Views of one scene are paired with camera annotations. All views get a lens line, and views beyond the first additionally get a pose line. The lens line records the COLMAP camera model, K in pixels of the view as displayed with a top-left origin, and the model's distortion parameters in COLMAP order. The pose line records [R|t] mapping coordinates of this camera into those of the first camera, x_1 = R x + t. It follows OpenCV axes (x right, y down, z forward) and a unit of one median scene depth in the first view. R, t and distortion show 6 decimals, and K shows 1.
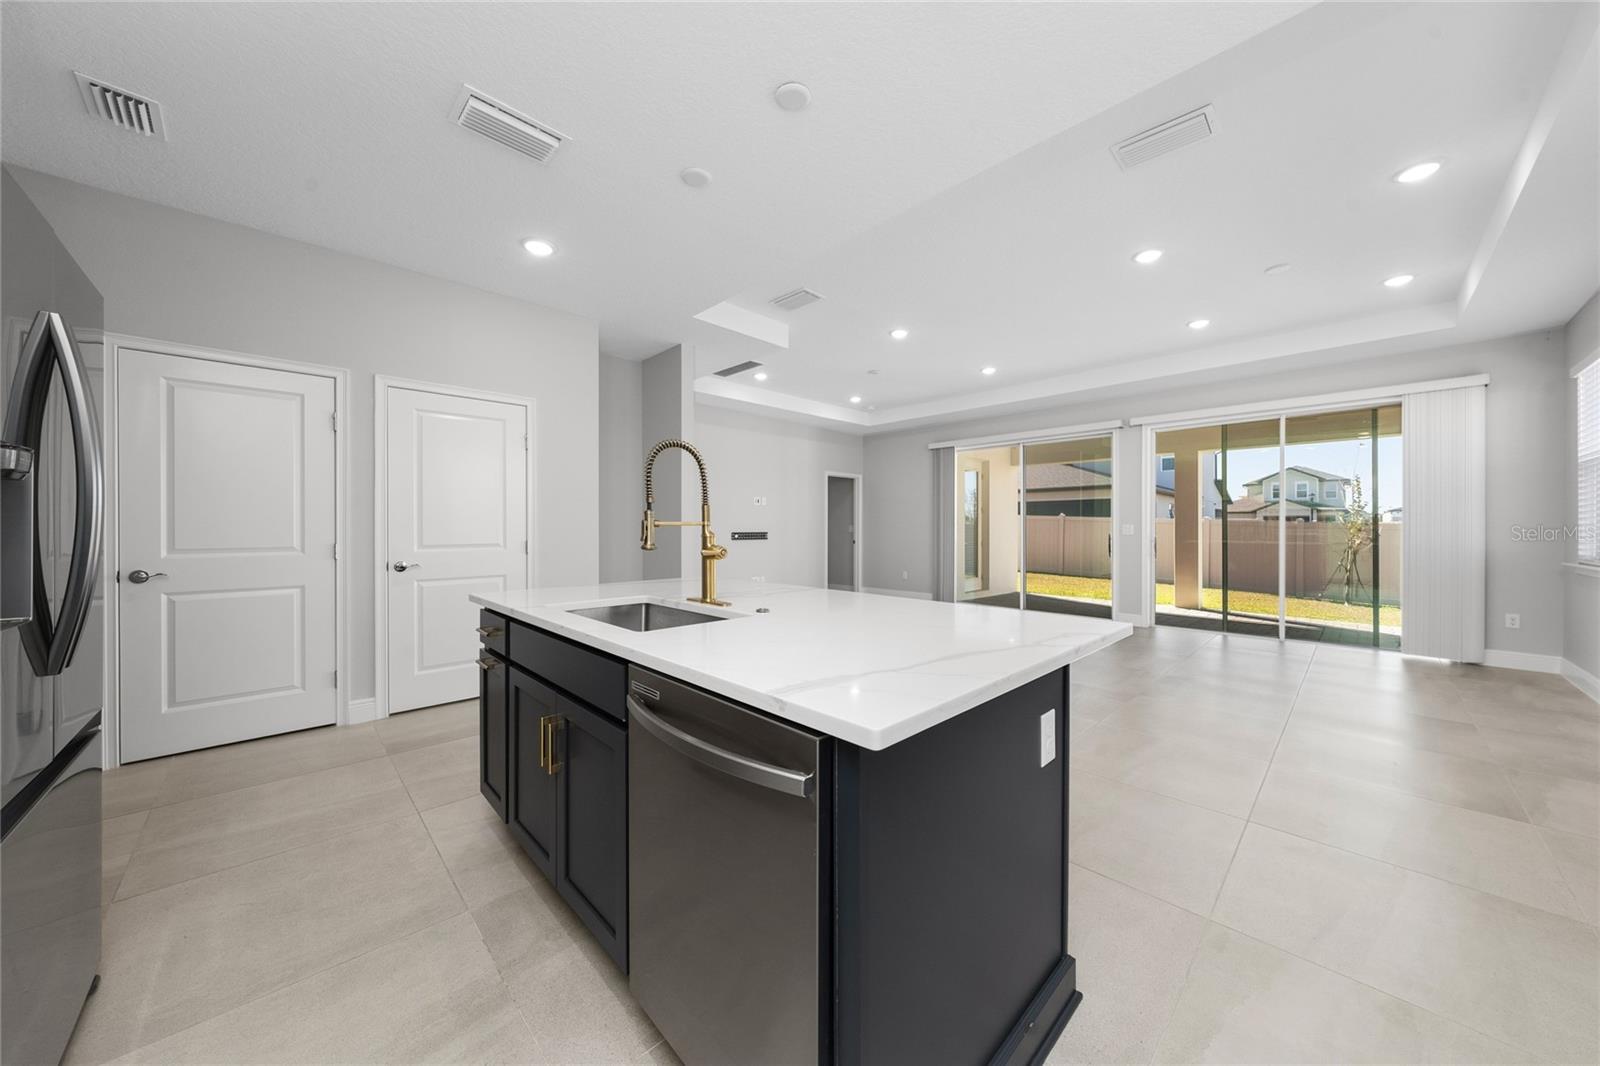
lens RADIAL K [[551.8, 0, 805.2], [0, 551.8, 526.9], [0, 0, 1]] dist [-0.000154, 0.000184]
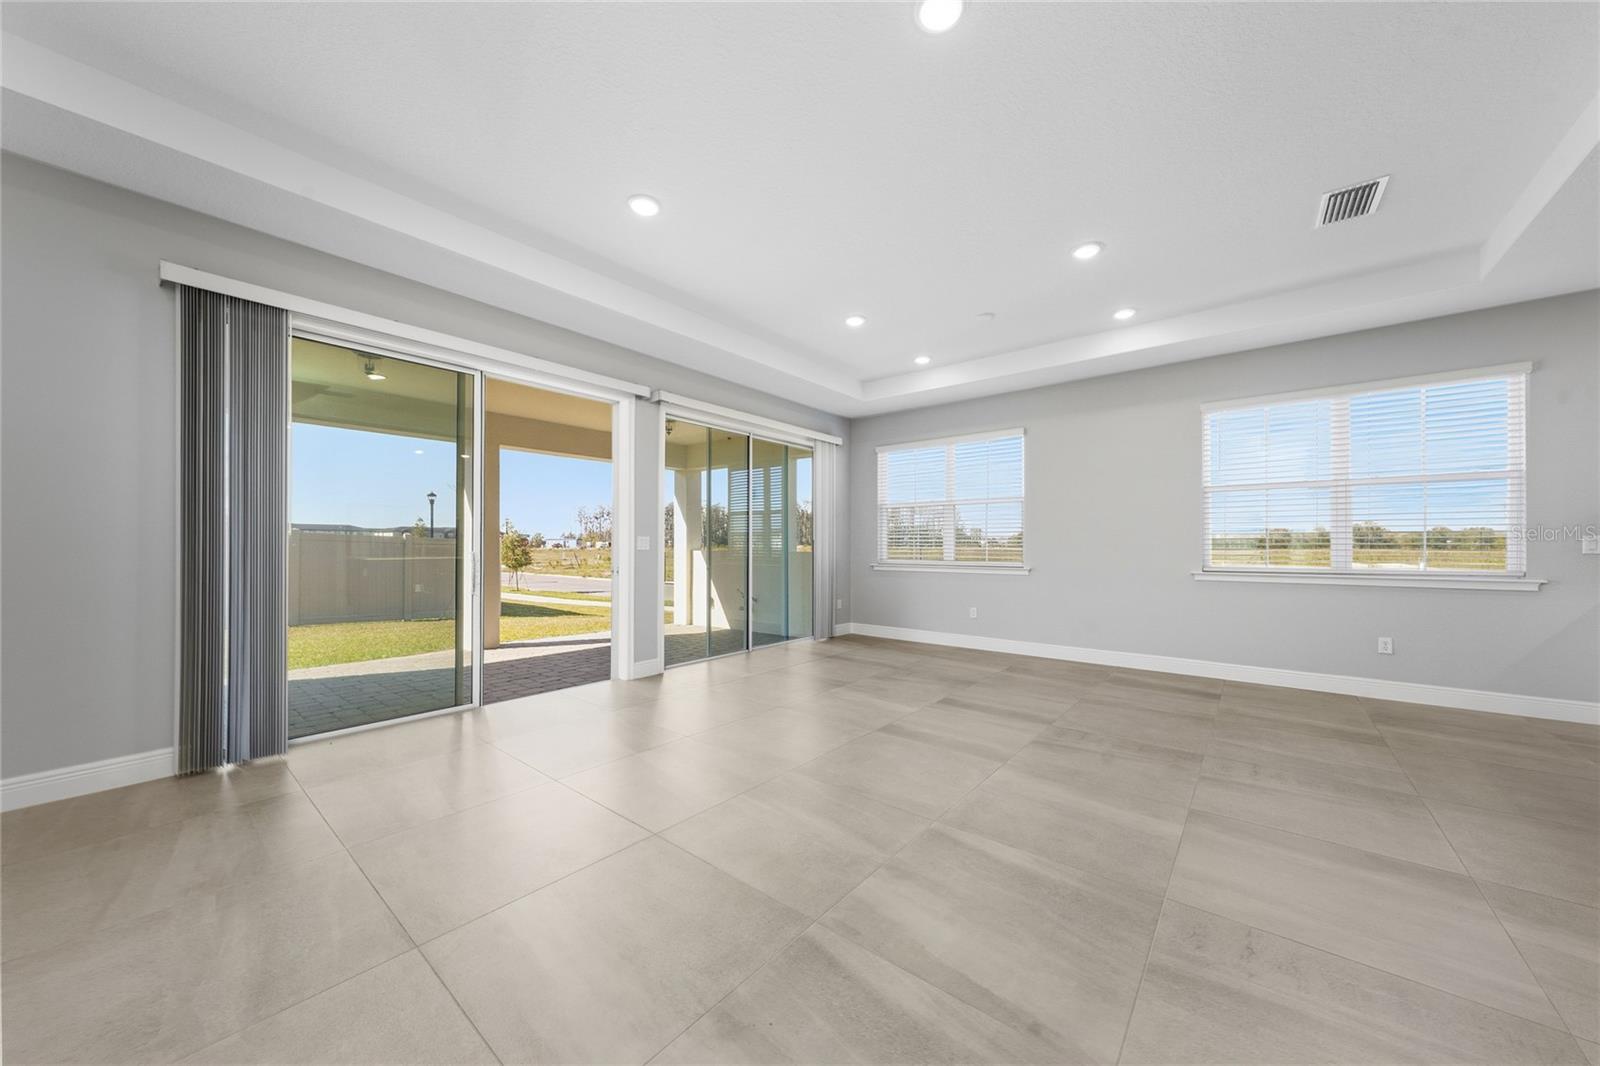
lens RADIAL K [[551.8, 0, 809.6], [0, 551.8, 543.2], [0, 0, 1]] dist [-0.000154, 0.000184]
pose [[-0.110696, 0.004836, 0.993843, -0.147799], [-0.002203, 0.999985, -0.005111, 0.006441], [-0.993852, -0.002755, -0.110684, 0.879622]]
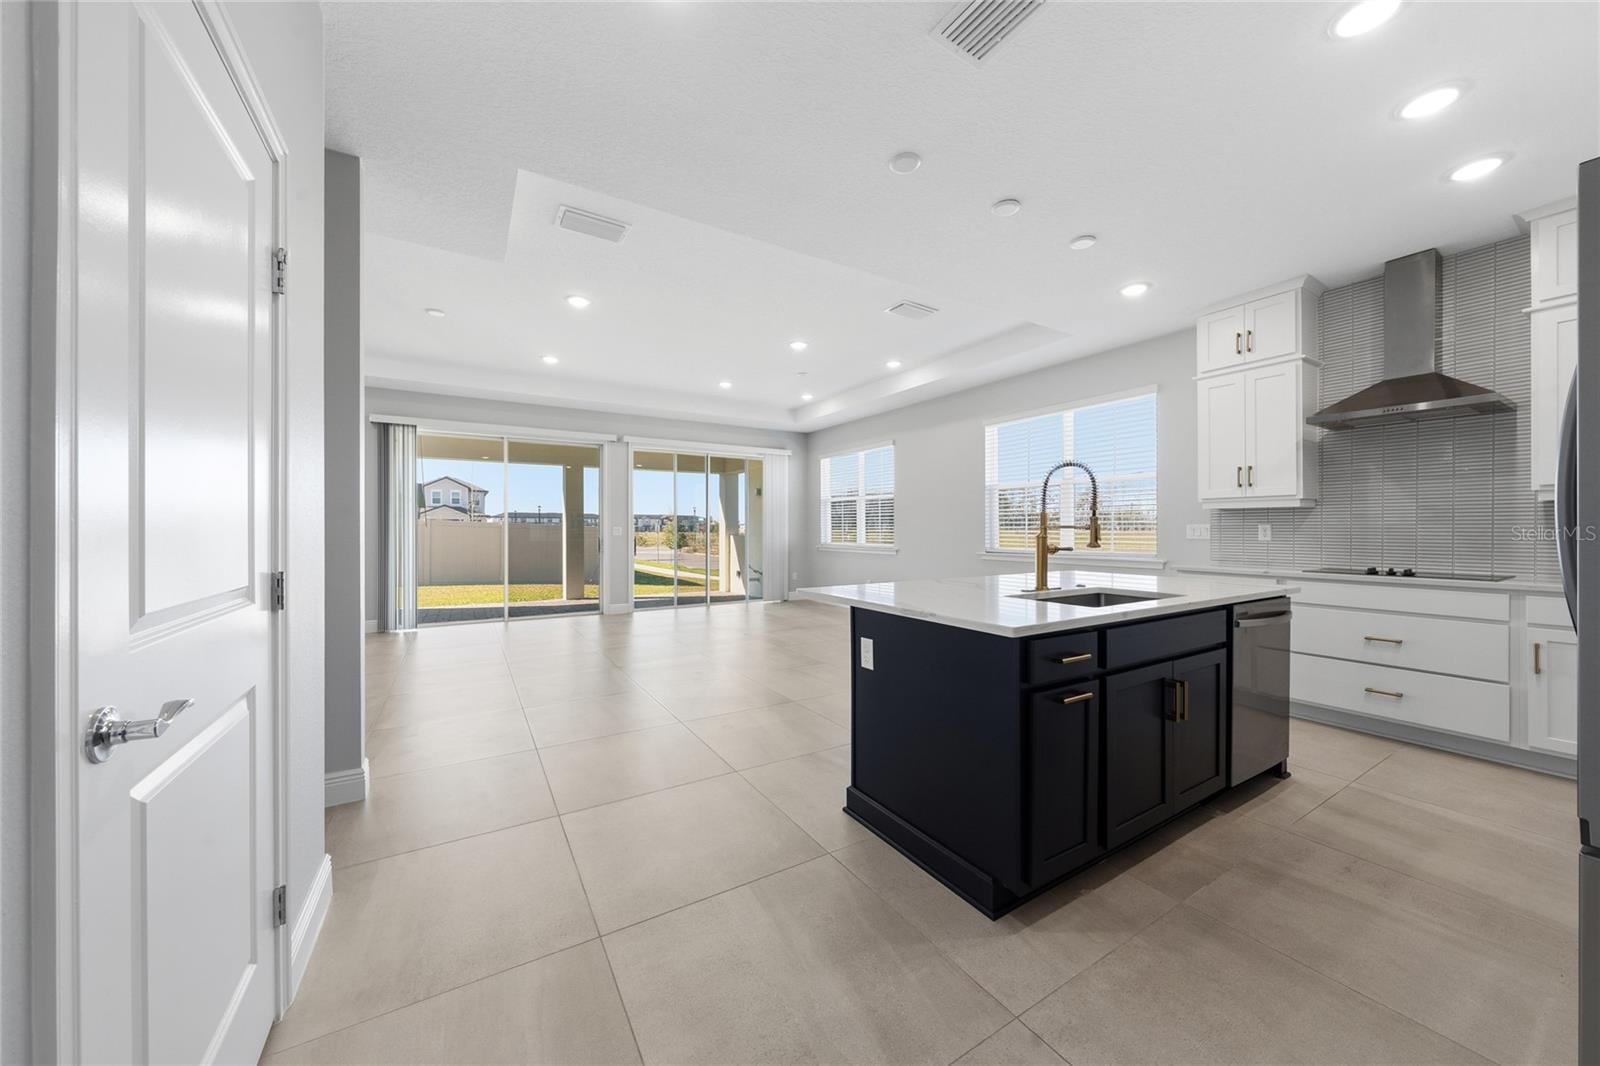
lens RADIAL K [[551.8, 0, 795.2], [0, 551.8, 528.5], [0, 0, 1]] dist [-0.000154, 0.000184]
pose [[0.233644, -0.000463, 0.972322, -0.458141], [0.002065, 0.999998, -0.000020, -0.000571], [-0.972320, 0.002013, 0.233645, 0.375957]]
